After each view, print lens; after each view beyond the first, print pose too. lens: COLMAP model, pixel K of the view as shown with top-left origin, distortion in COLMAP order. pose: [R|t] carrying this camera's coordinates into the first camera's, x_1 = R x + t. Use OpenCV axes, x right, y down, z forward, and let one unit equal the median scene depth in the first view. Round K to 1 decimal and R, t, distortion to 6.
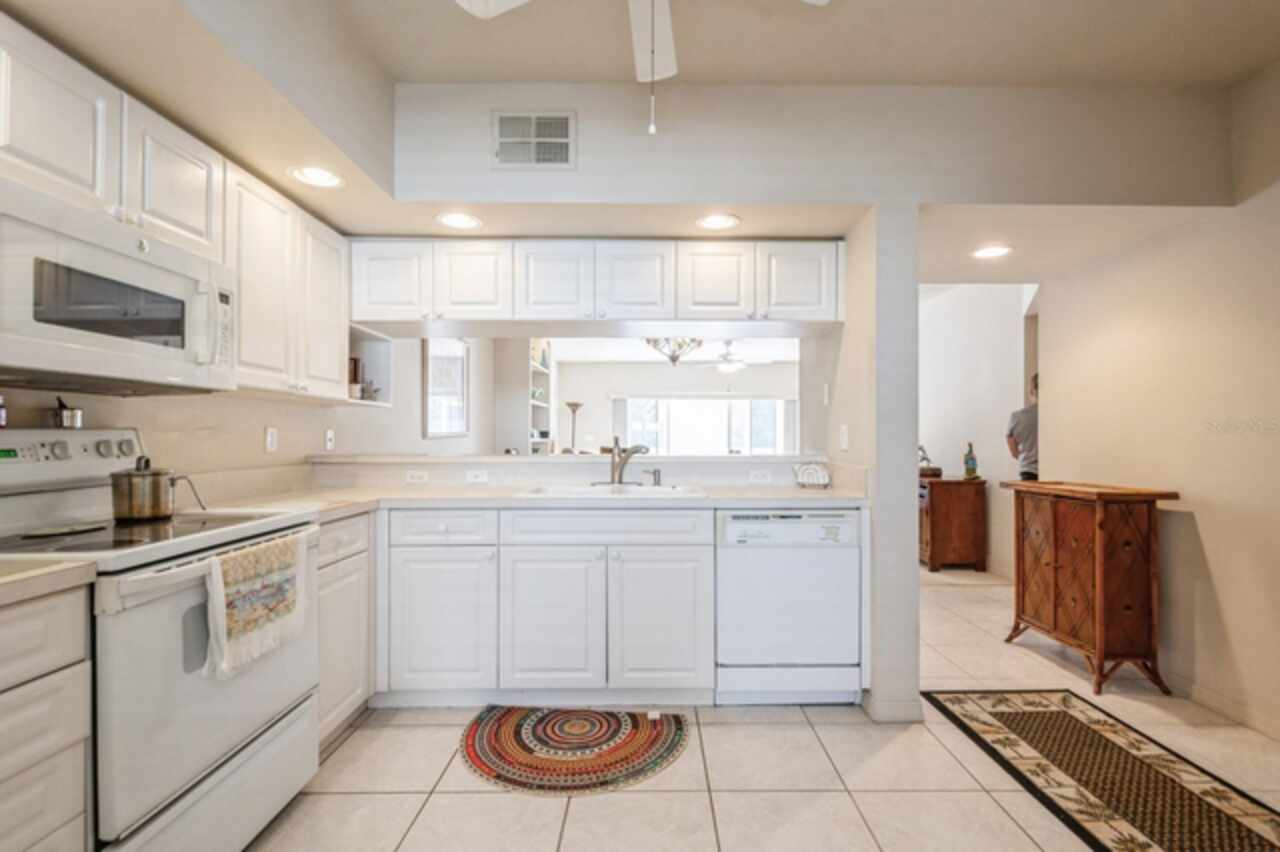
lens RADIAL K [[592.2, 0, 631.8], [0, 592.2, 434.0], [0, 0, 1]] dist [-0.005376, -0.000432]
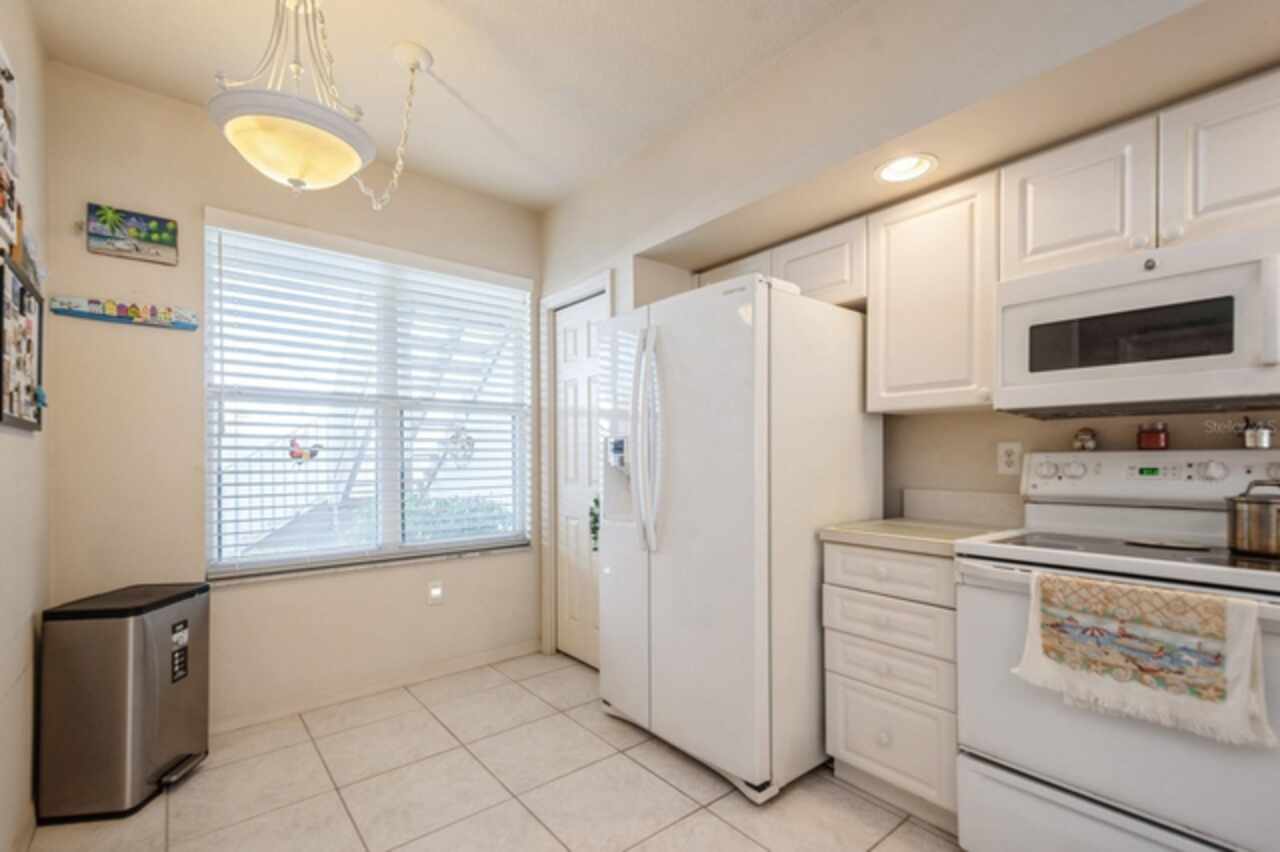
lens RADIAL K [[560.2, 0, 656.5], [0, 560.2, 456.4], [0, 0, 1]] dist [0.014400, -0.001106]
pose [[-0.733019, 0.002139, -0.680205, 0.359001], [0.005743, 0.999979, -0.003044, 0.000362], [0.680184, -0.006138, -0.733016, 0.956519]]
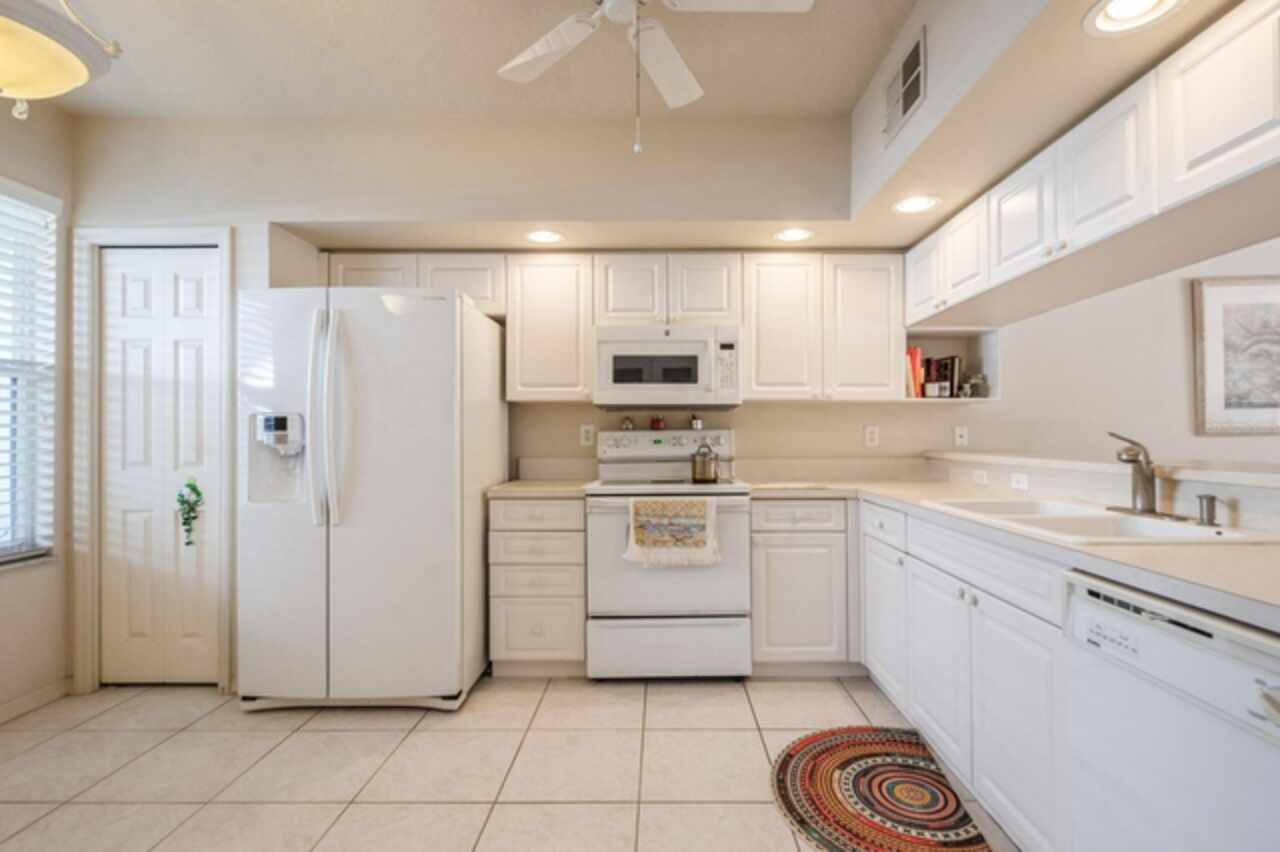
lens RADIAL K [[560.2, 0, 652.4], [0, 560.2, 428.1], [0, 0, 1]] dist [0.014400, -0.001106]
pose [[0.029929, -0.010076, -0.999501, 0.809326], [0.007889, 0.999920, -0.009844, 0.002007], [0.999521, -0.007591, 0.030006, 0.756893]]
